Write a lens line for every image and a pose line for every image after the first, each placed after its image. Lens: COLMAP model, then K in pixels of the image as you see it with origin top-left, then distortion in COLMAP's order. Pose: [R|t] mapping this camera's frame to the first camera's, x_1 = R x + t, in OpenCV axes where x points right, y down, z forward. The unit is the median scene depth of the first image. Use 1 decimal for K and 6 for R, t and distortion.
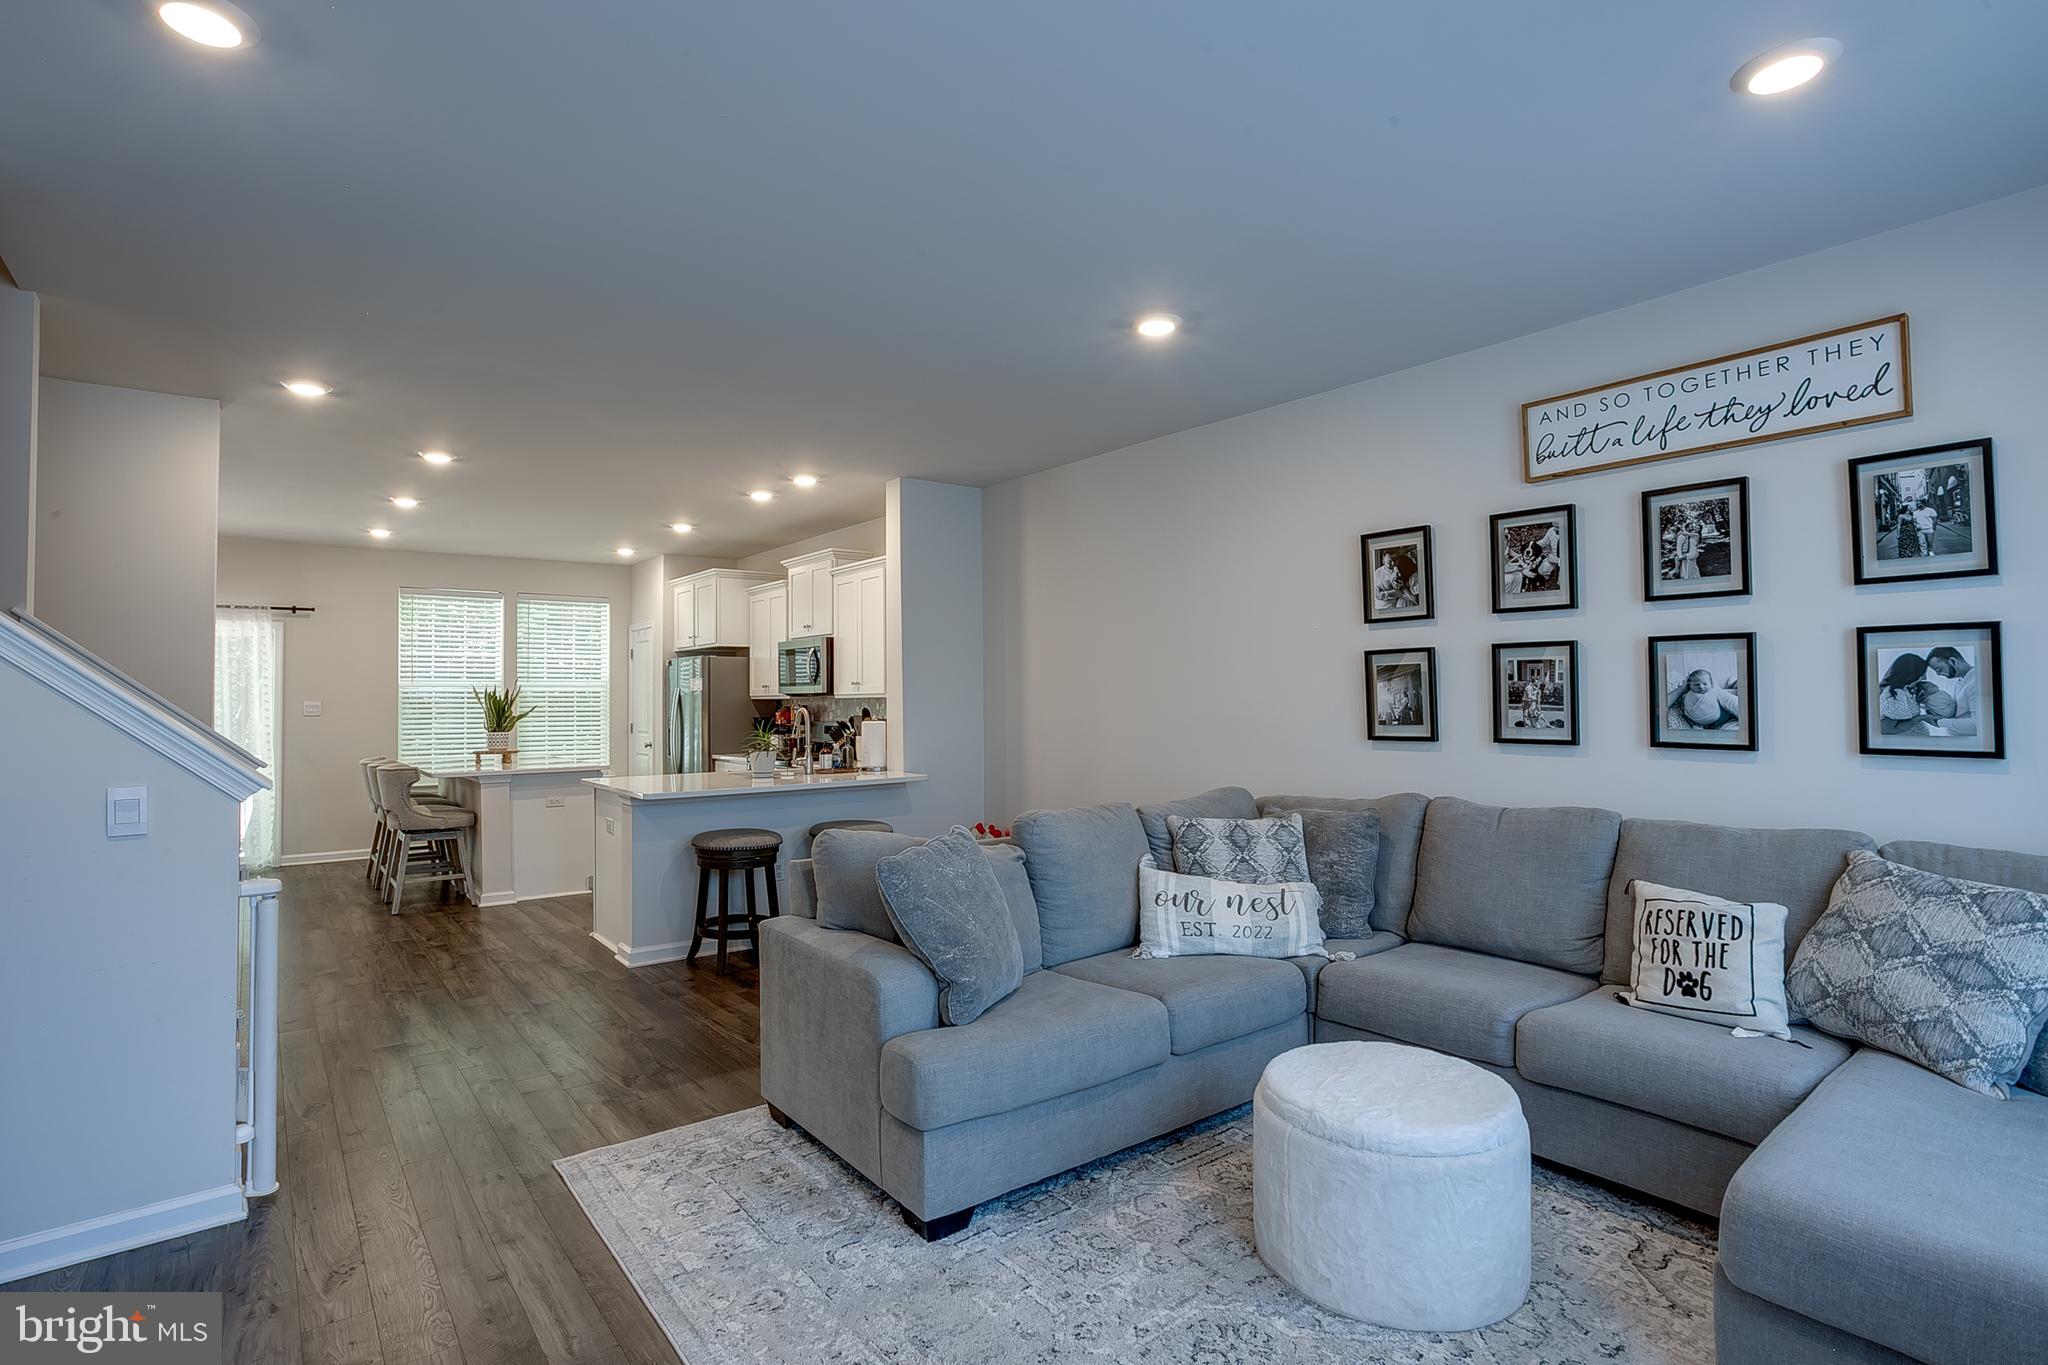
lens RADIAL K [[986.8, 0, 995.0], [0, 986.8, 670.4], [0, 0, 1]] dist [-0.068804, 0.035425]
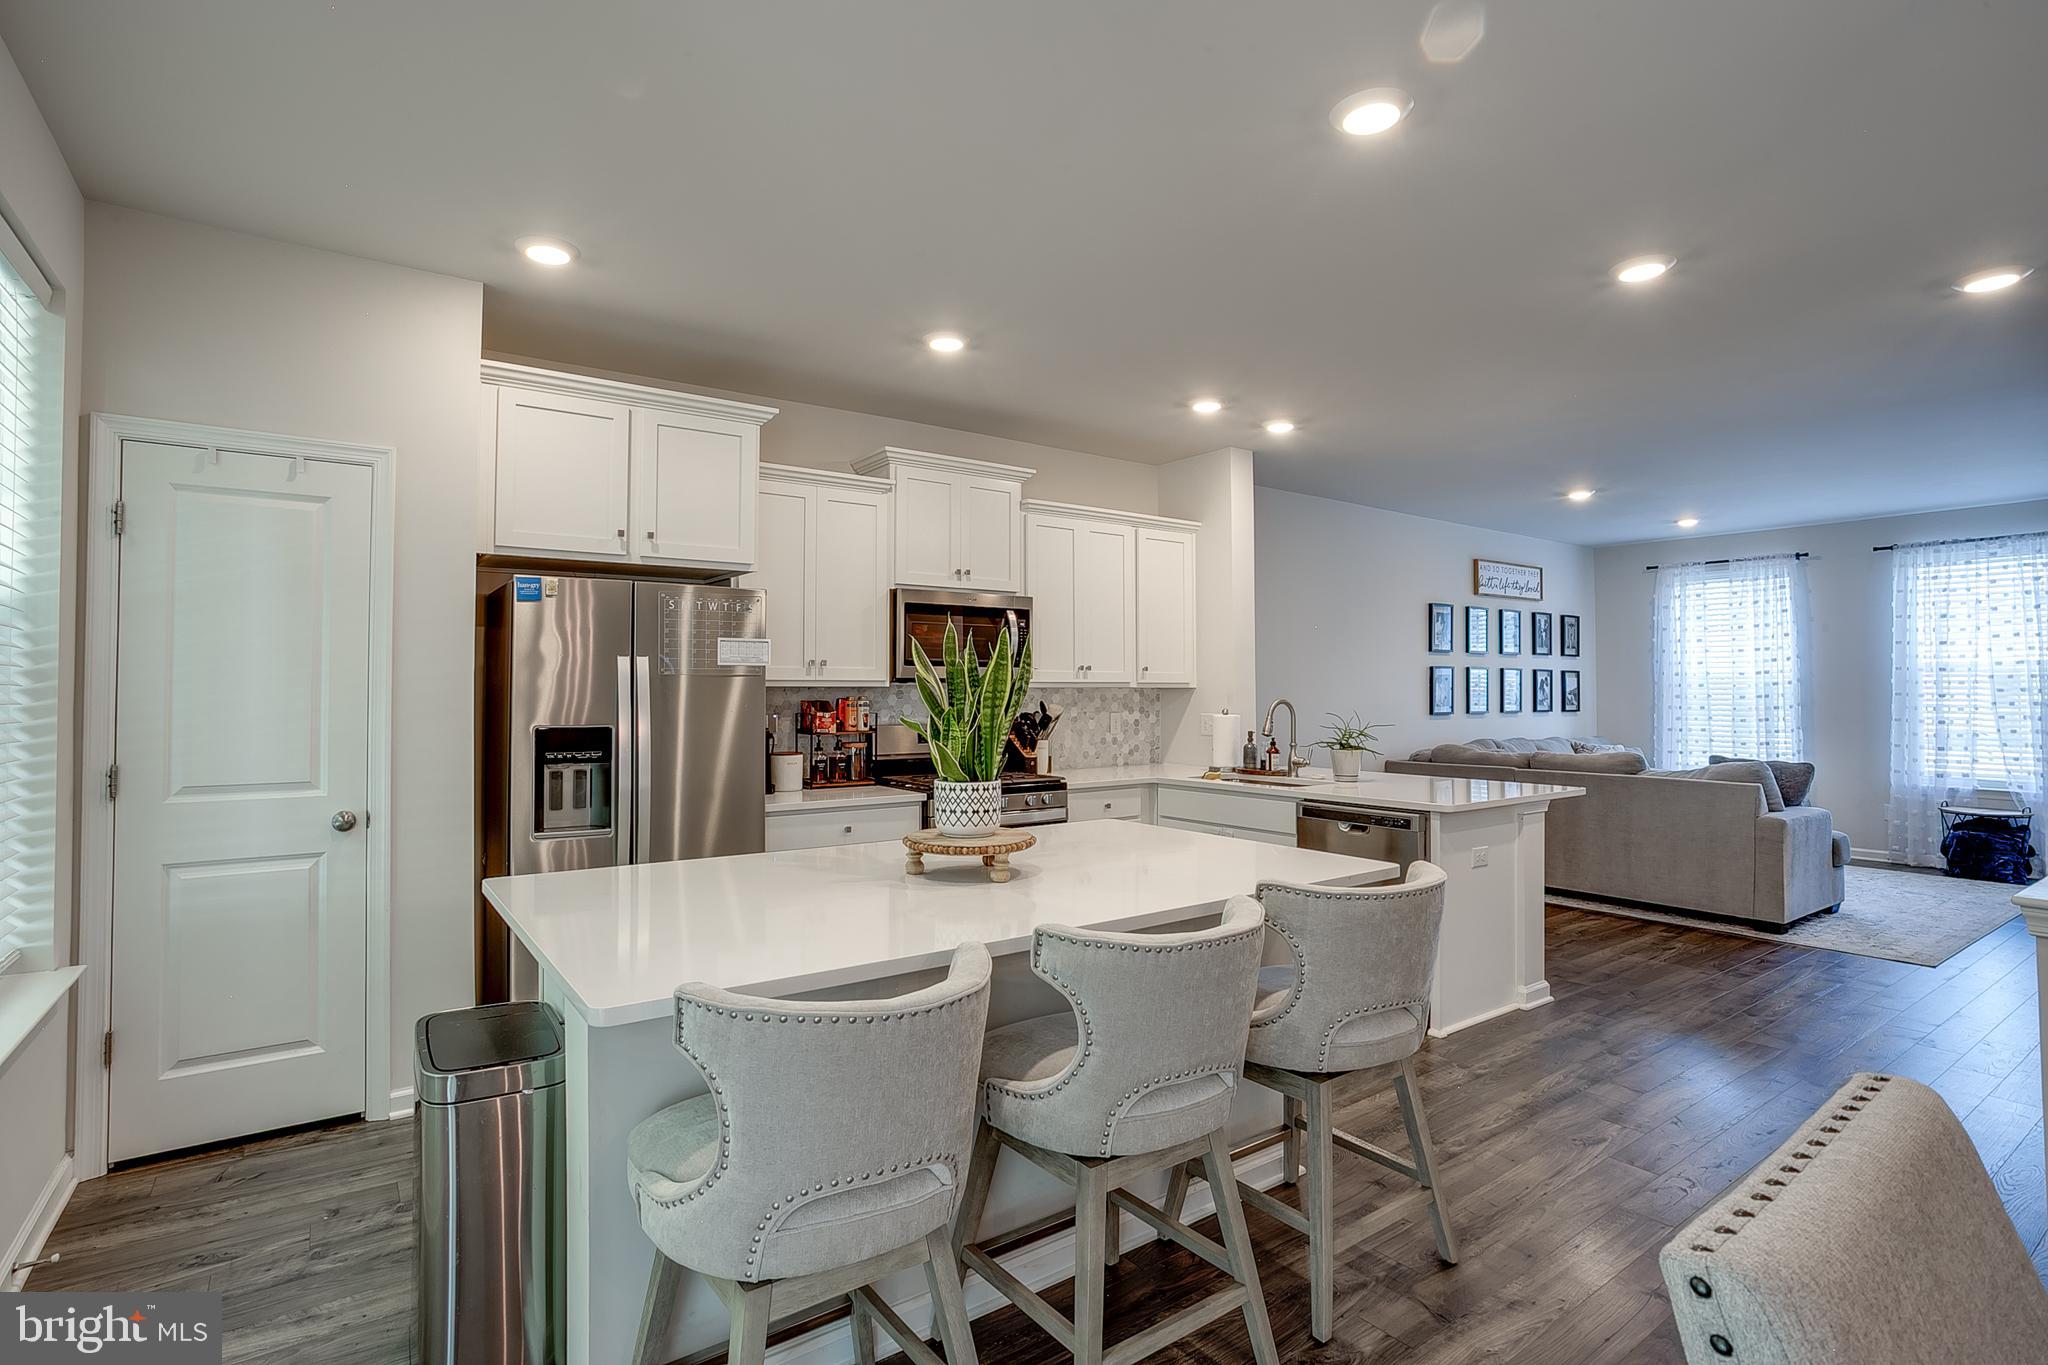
lens RADIAL K [[986.8, 0, 995.0], [0, 986.8, 670.4], [0, 0, 1]] dist [-0.068804, 0.035425]
pose [[0.054465, 0.035877, 0.997871, -1.736959], [-0.025529, 0.999078, -0.034527, 0.083438], [-0.998189, -0.023594, 0.055331, 2.005286]]
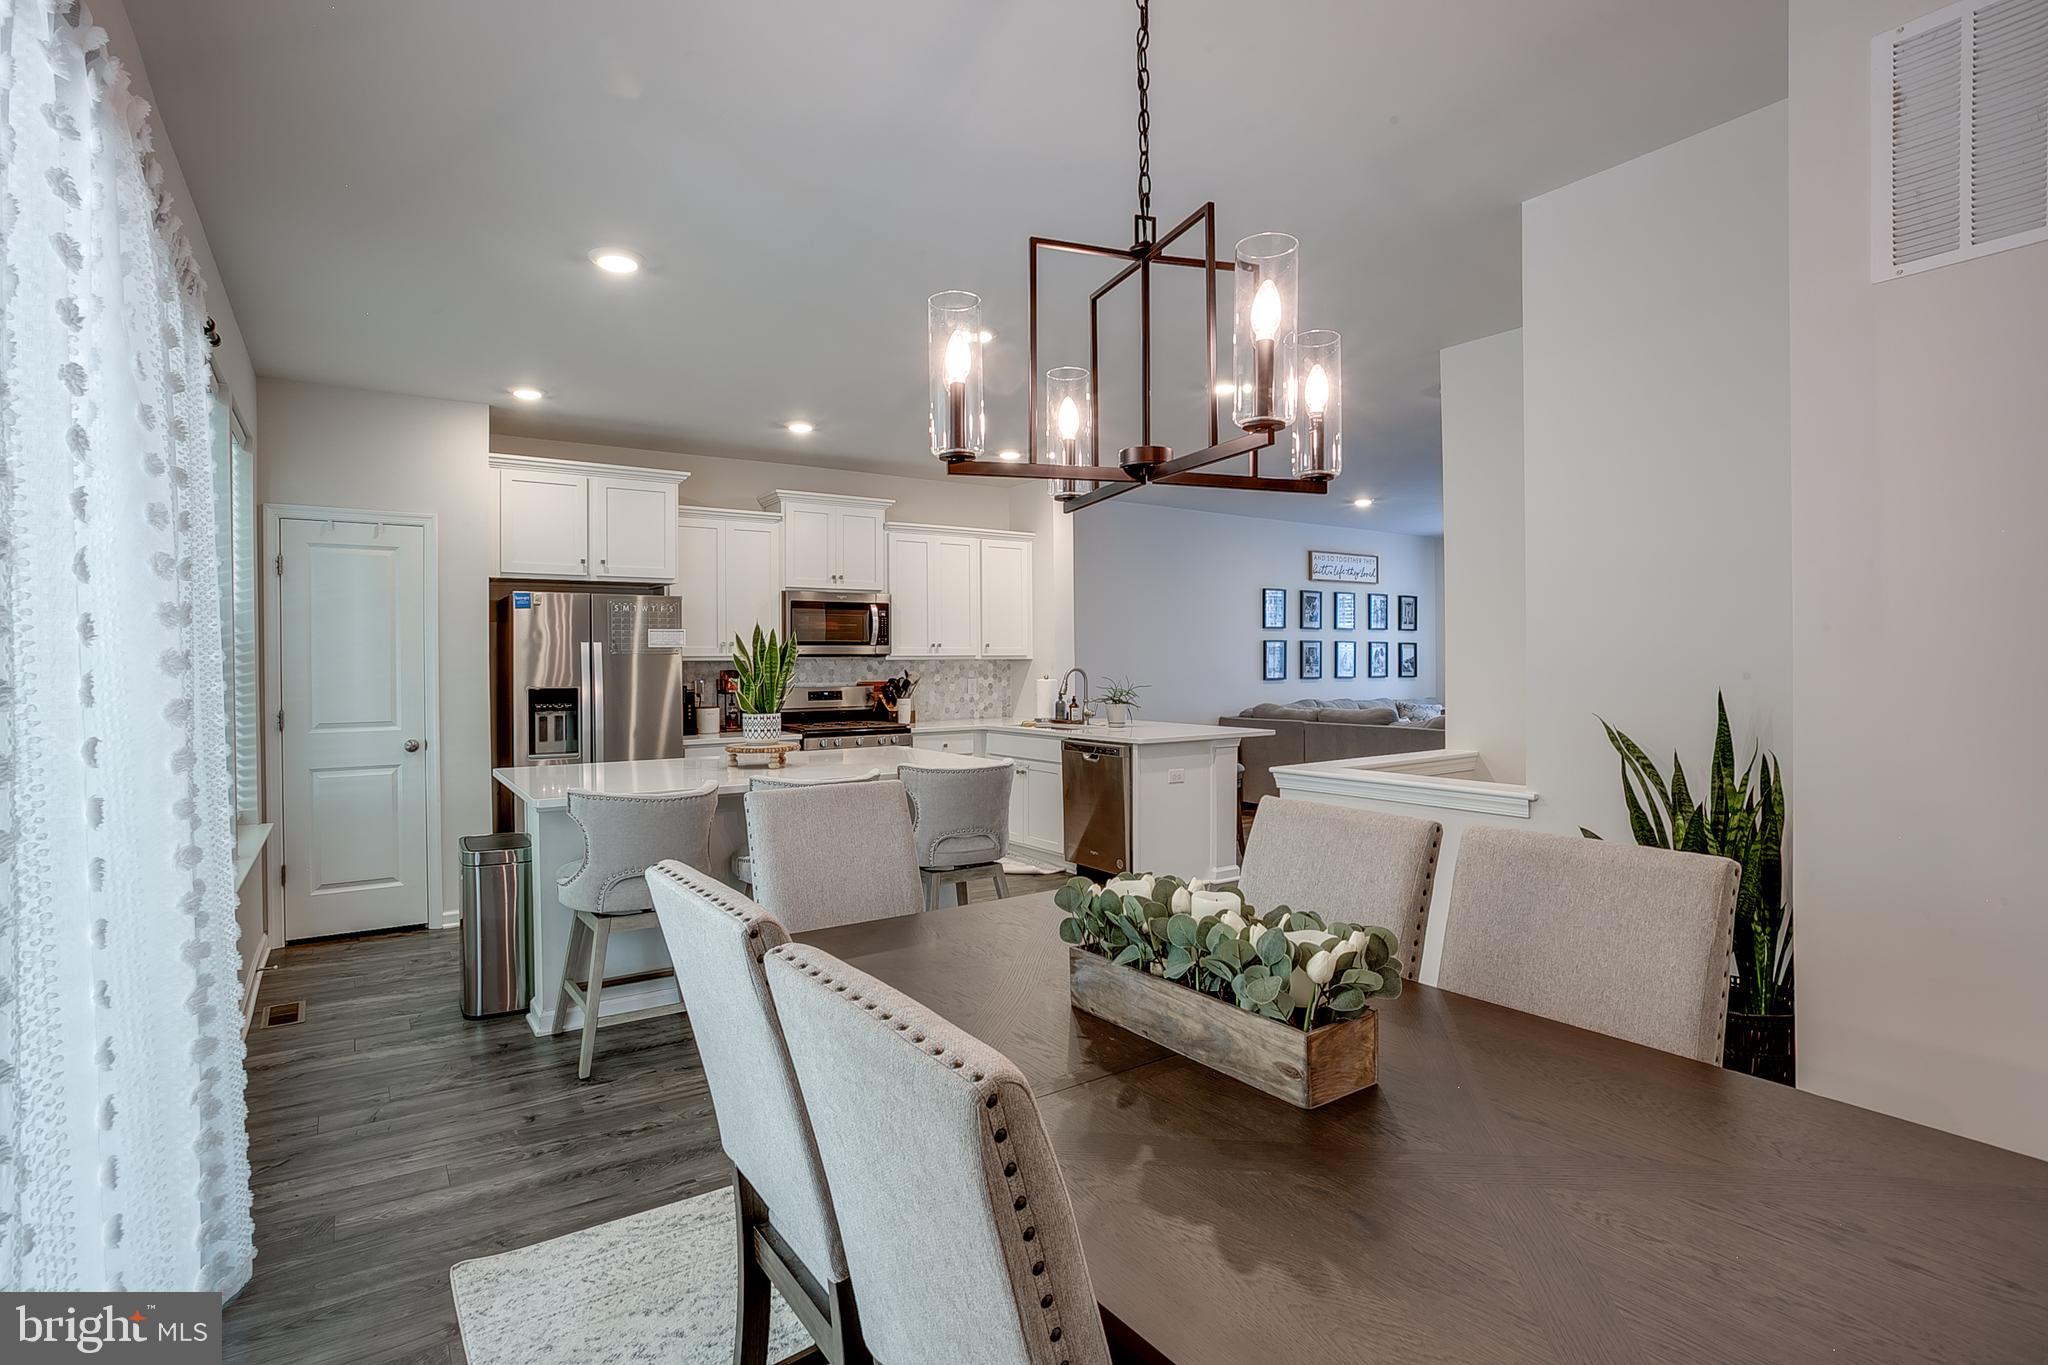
lens RADIAL K [[986.8, 0, 995.0], [0, 986.8, 670.4], [0, 0, 1]] dist [-0.068804, 0.035425]
pose [[0.076106, 0.005796, 0.997083, -2.232107], [-0.019643, 0.999798, -0.004312, 0.082667], [-0.996906, -0.019258, 0.076205, 1.686446]]
